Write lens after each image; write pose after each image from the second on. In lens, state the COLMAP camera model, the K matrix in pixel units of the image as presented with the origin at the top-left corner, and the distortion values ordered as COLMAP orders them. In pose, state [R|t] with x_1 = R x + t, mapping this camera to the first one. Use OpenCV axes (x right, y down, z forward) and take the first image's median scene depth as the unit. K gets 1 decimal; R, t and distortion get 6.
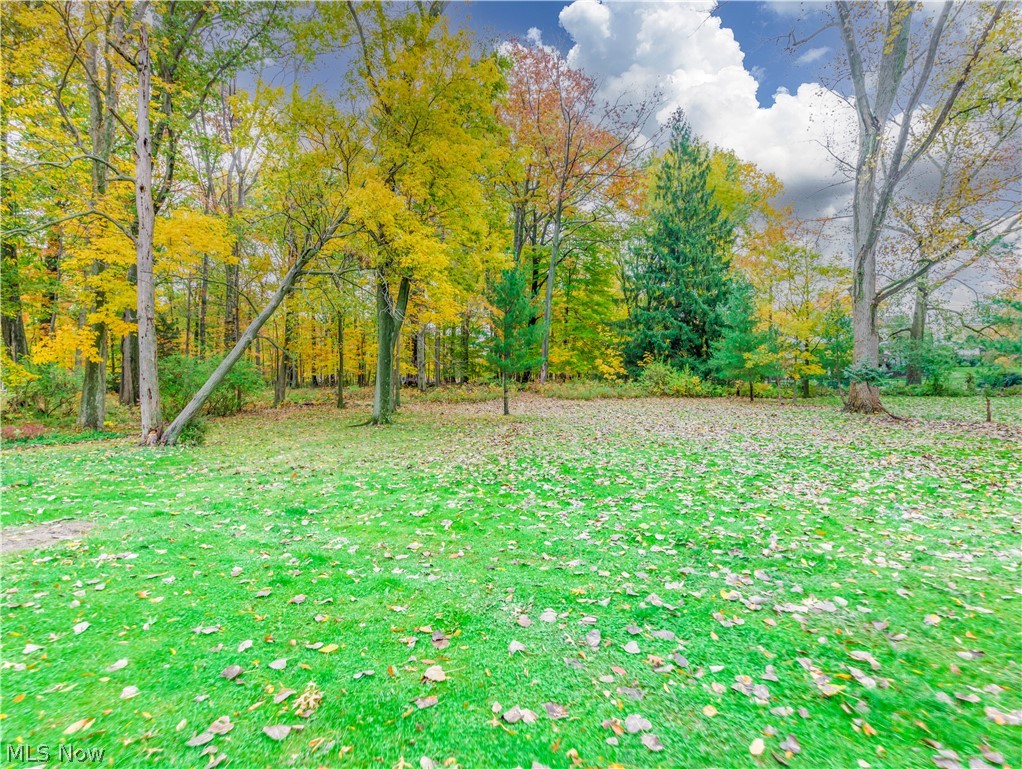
lens RADIAL K [[458.8, 0, 511.1], [0, 458.8, 388.4], [0, 0, 1]] dist [0.000172, 0.000035]
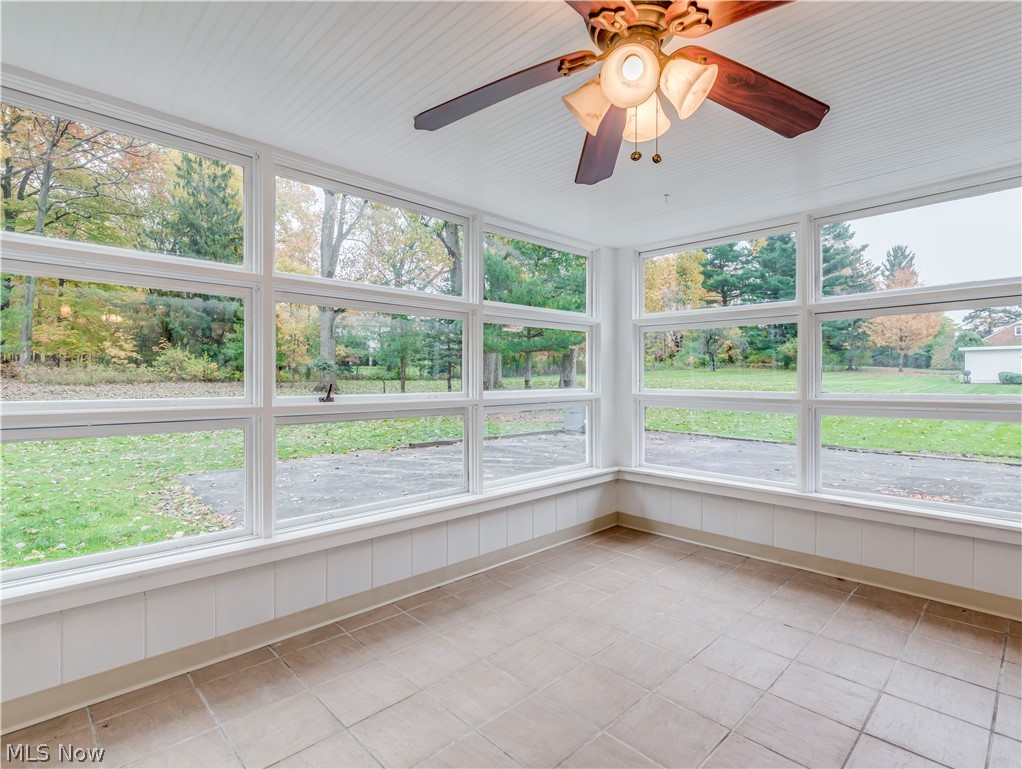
lens RADIAL K [[514.1, 0, 511.6], [0, 514.1, 382.6], [0, 0, 1]] dist [0.002673, 0.000694]
pose [[0.677382, -0.007224, 0.735596, -0.023457], [-0.008145, 0.999817, 0.017319, -0.005504], [-0.735586, -0.017723, 0.677199, -0.342168]]
